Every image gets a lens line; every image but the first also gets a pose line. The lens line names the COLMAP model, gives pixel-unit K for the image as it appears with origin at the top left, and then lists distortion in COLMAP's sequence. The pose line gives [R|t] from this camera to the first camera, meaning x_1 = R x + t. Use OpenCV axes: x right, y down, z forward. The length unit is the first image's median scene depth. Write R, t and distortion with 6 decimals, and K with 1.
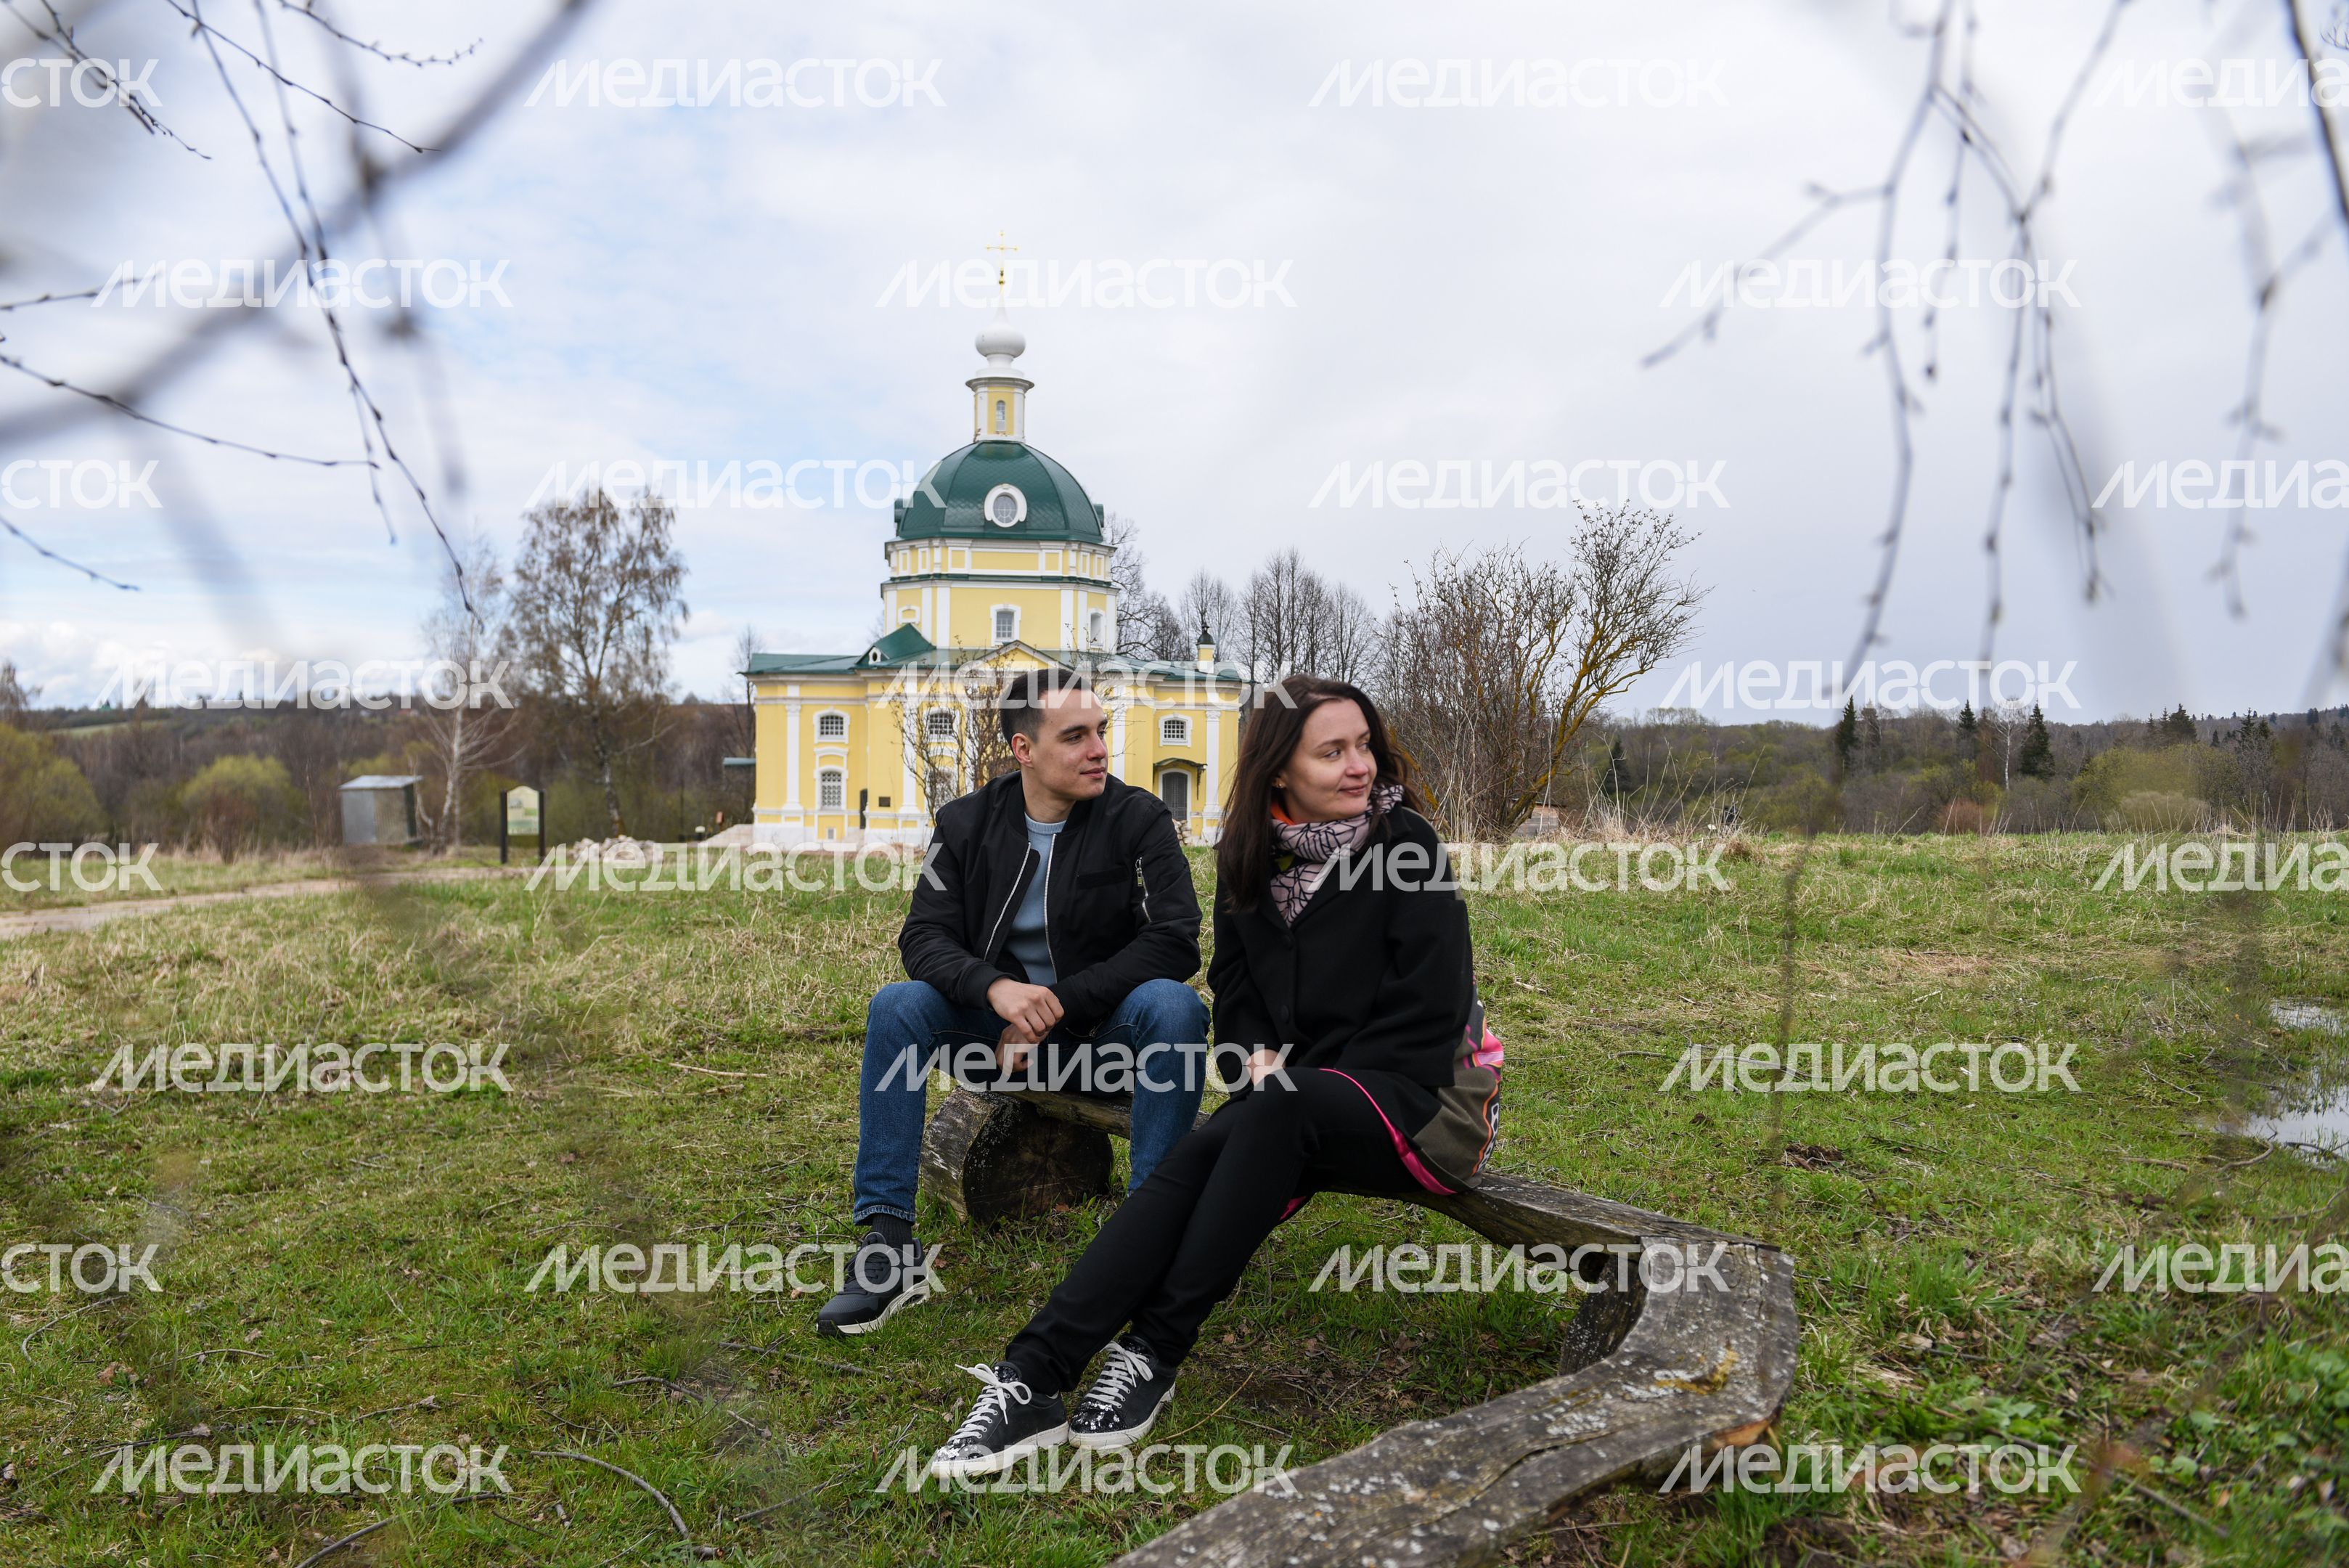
lens RADIAL K [[1650.8, 0, 1151.2], [0, 1650.8, 784.1], [0, 0, 1]] dist [-0.022090, -0.003961]
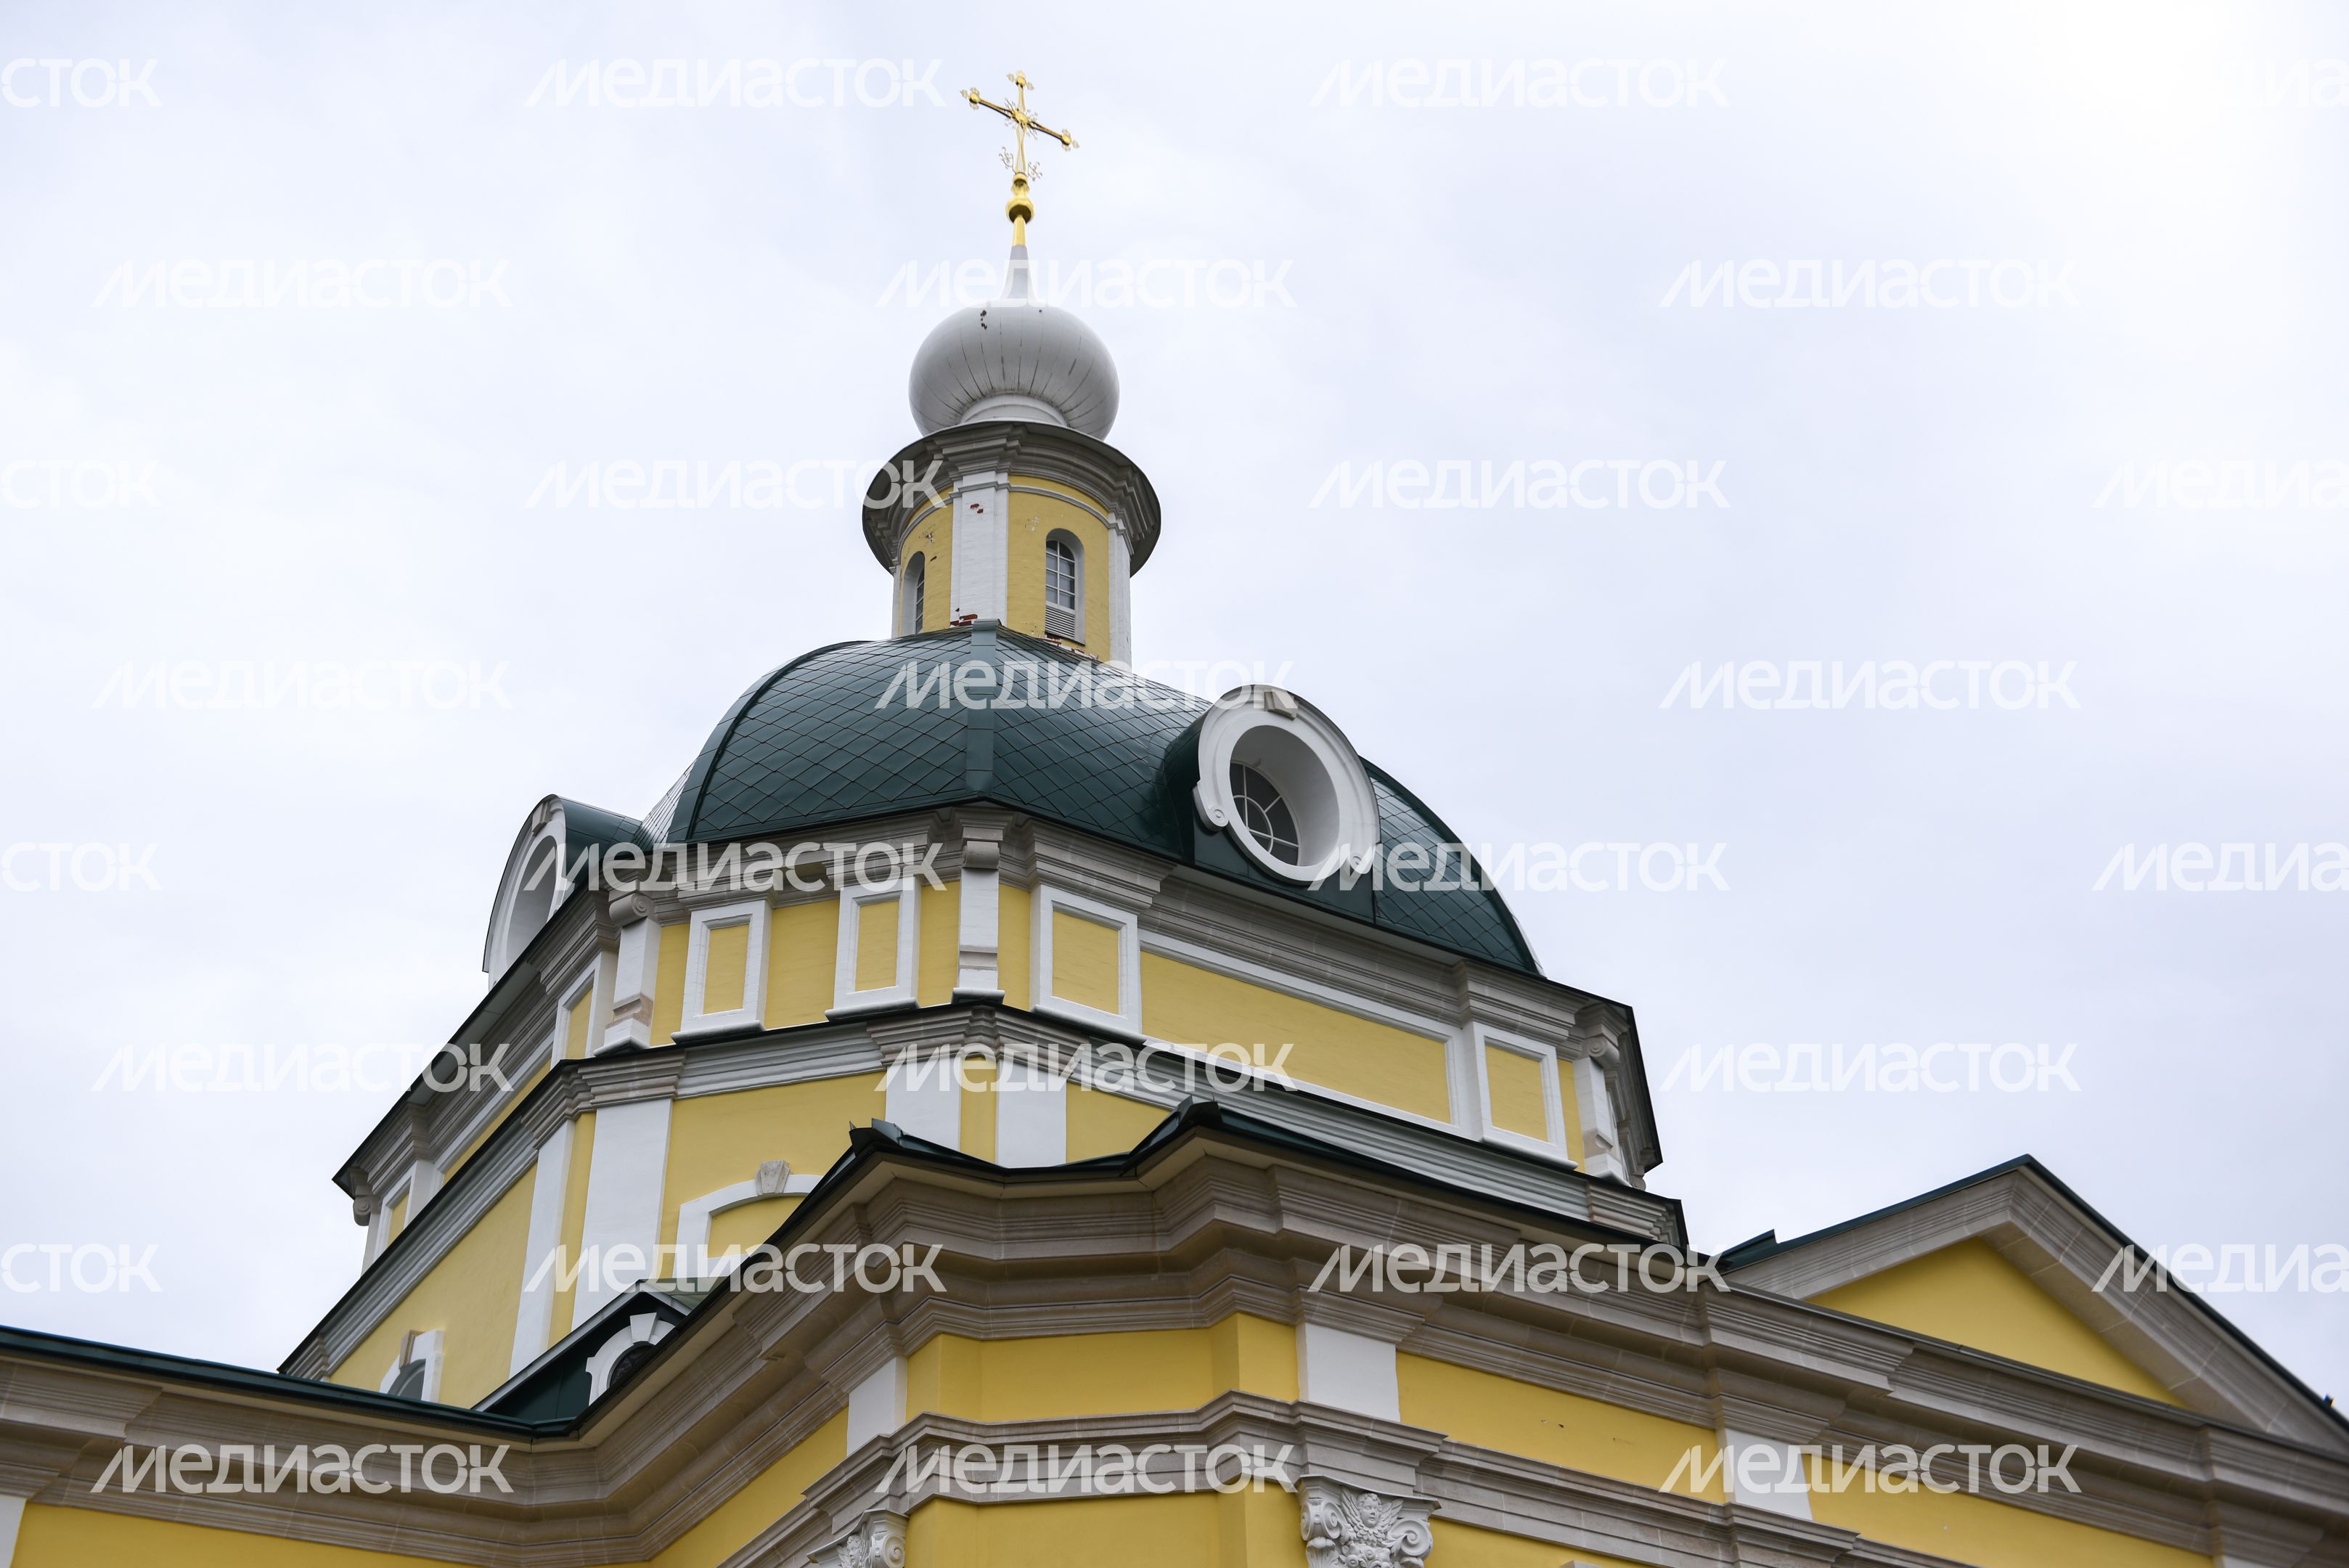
lens RADIAL K [[2762.6, 0, 1160.7], [0, 2762.6, 798.7], [0, 0, 1]] dist [0.075382, 0.000000]
pose [[0.919272, 0.200388, 0.338797, -0.208980], [0.032489, 0.819152, -0.572656, 0.015904], [-0.392280, 0.537433, 0.746513, 0.762680]]
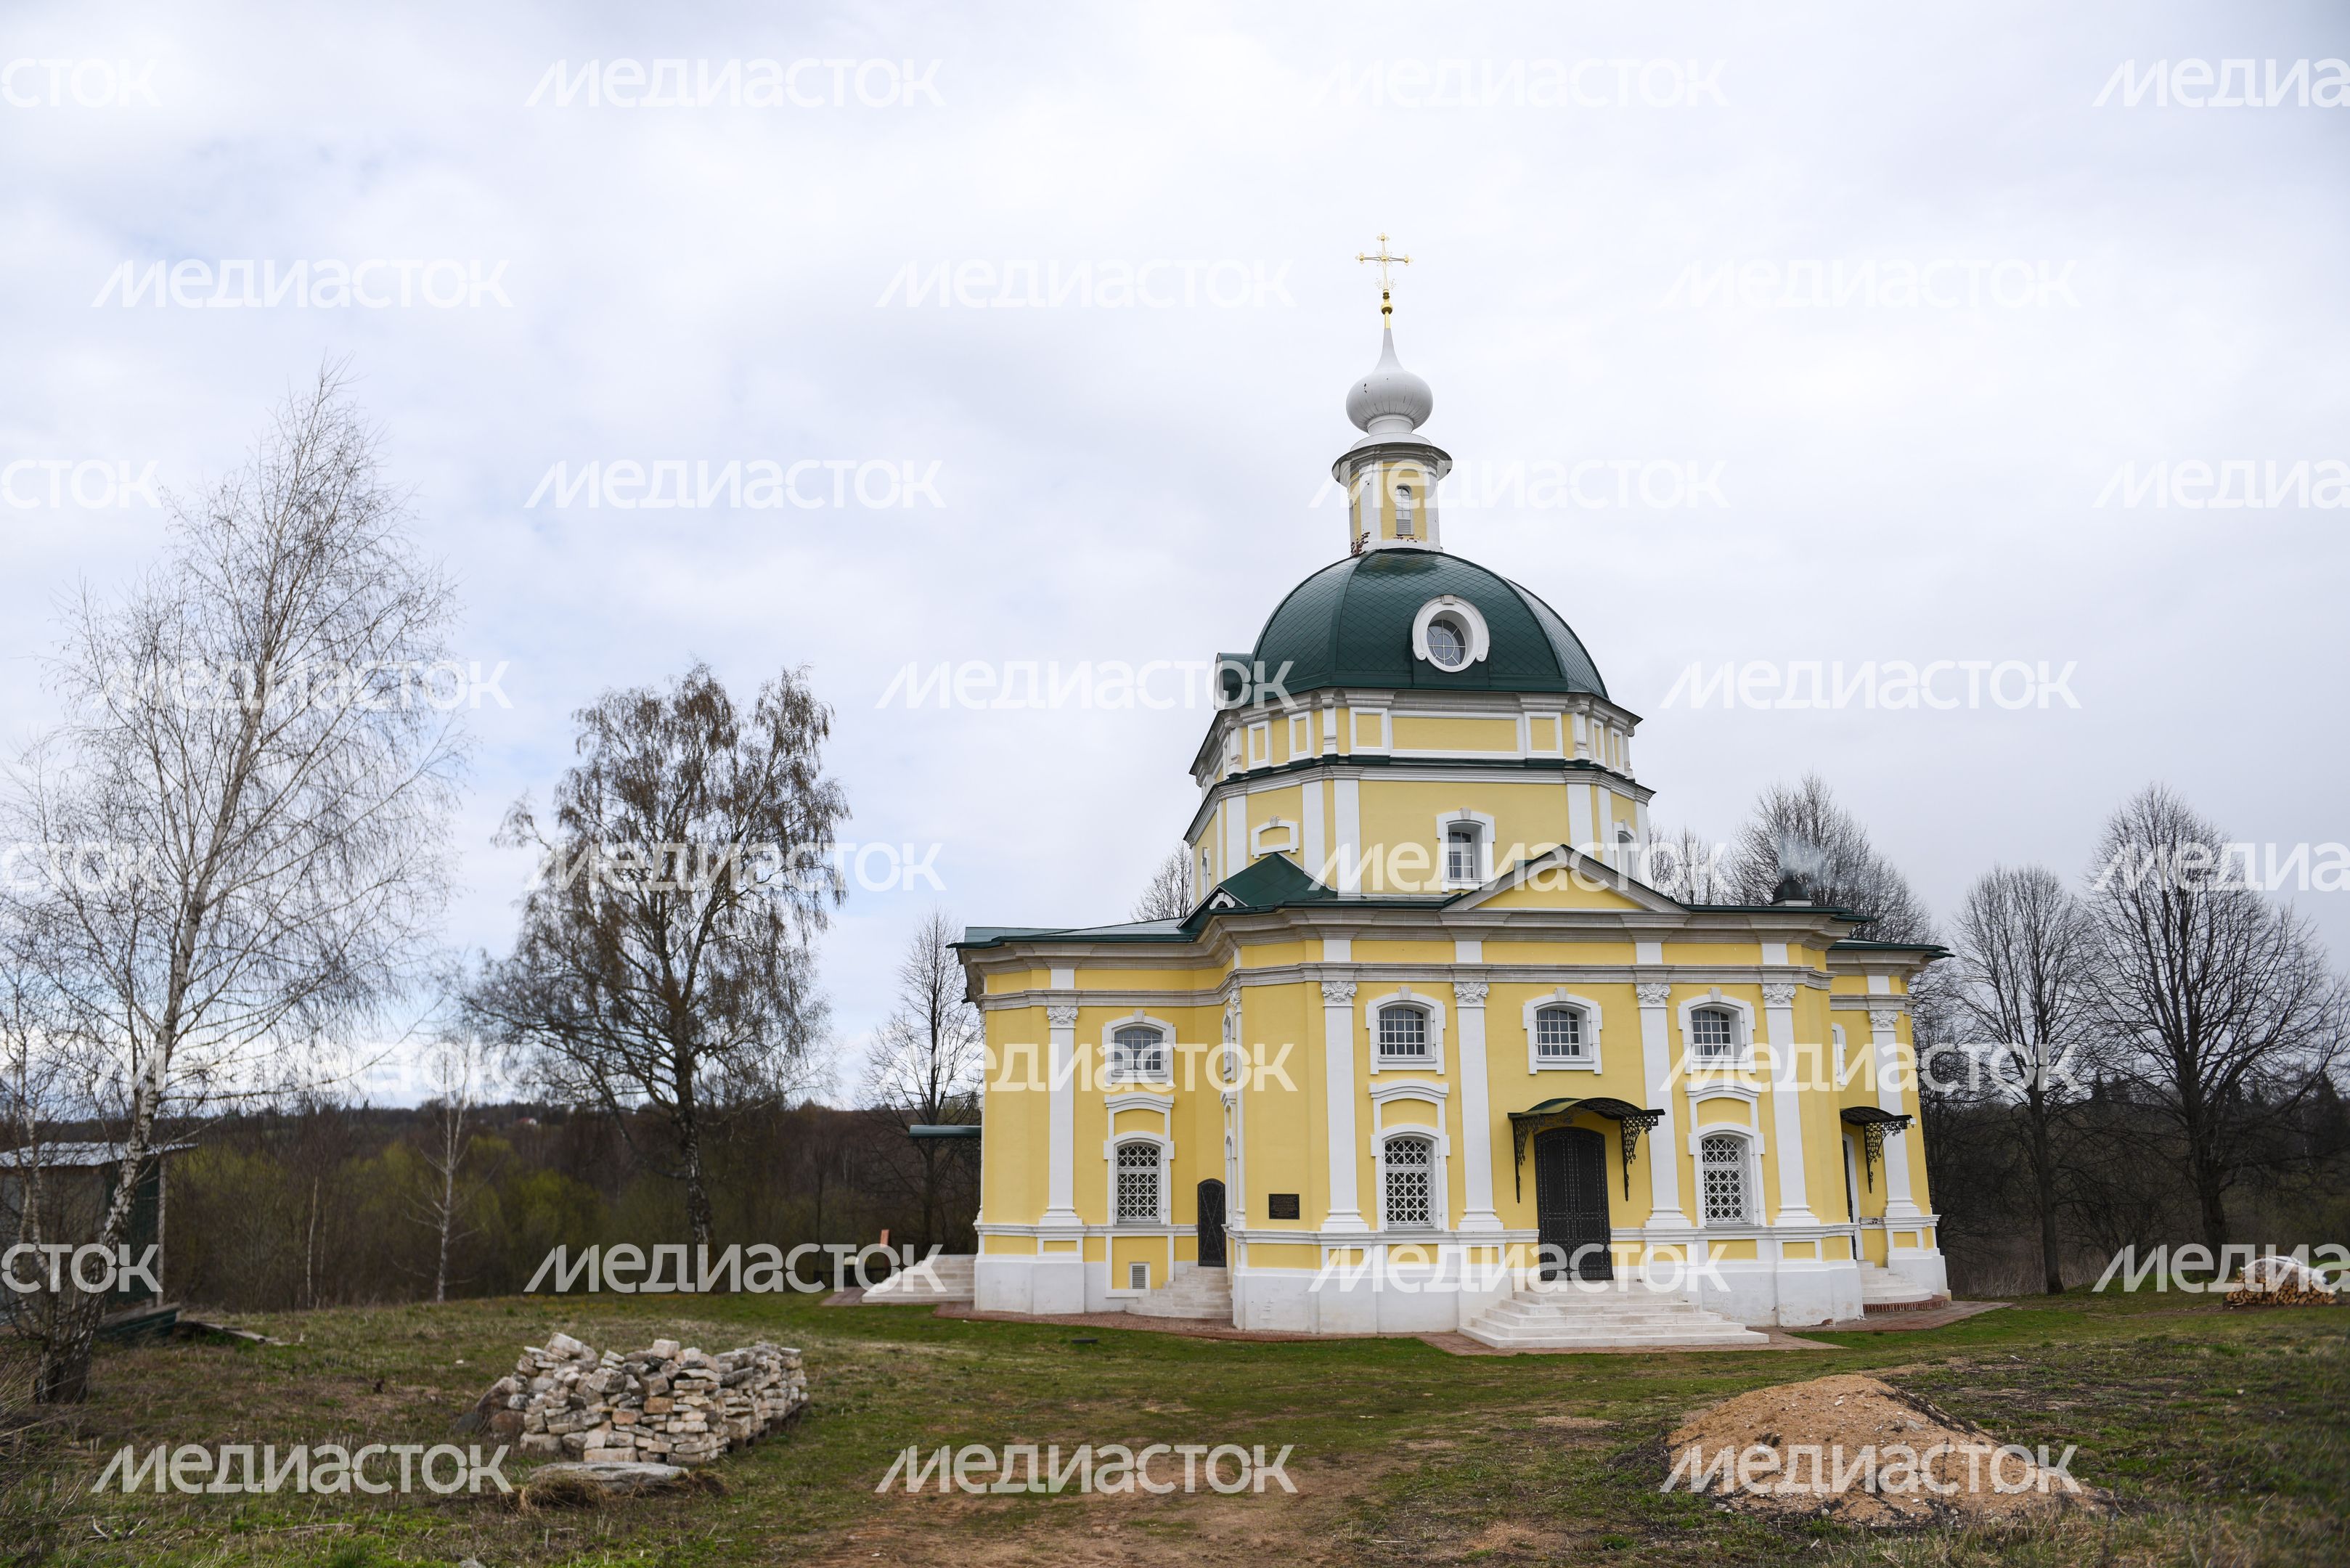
lens RADIAL K [[1651.4, 0, 1159.5], [0, 1651.4, 799.9], [0, 0, 1]] dist [-0.022090, -0.003961]
pose [[0.997963, -0.024793, -0.058777, -0.151359], [0.010528, 0.972763, -0.231564, 0.006254], [0.062918, 0.230474, 0.971042, 0.485179]]
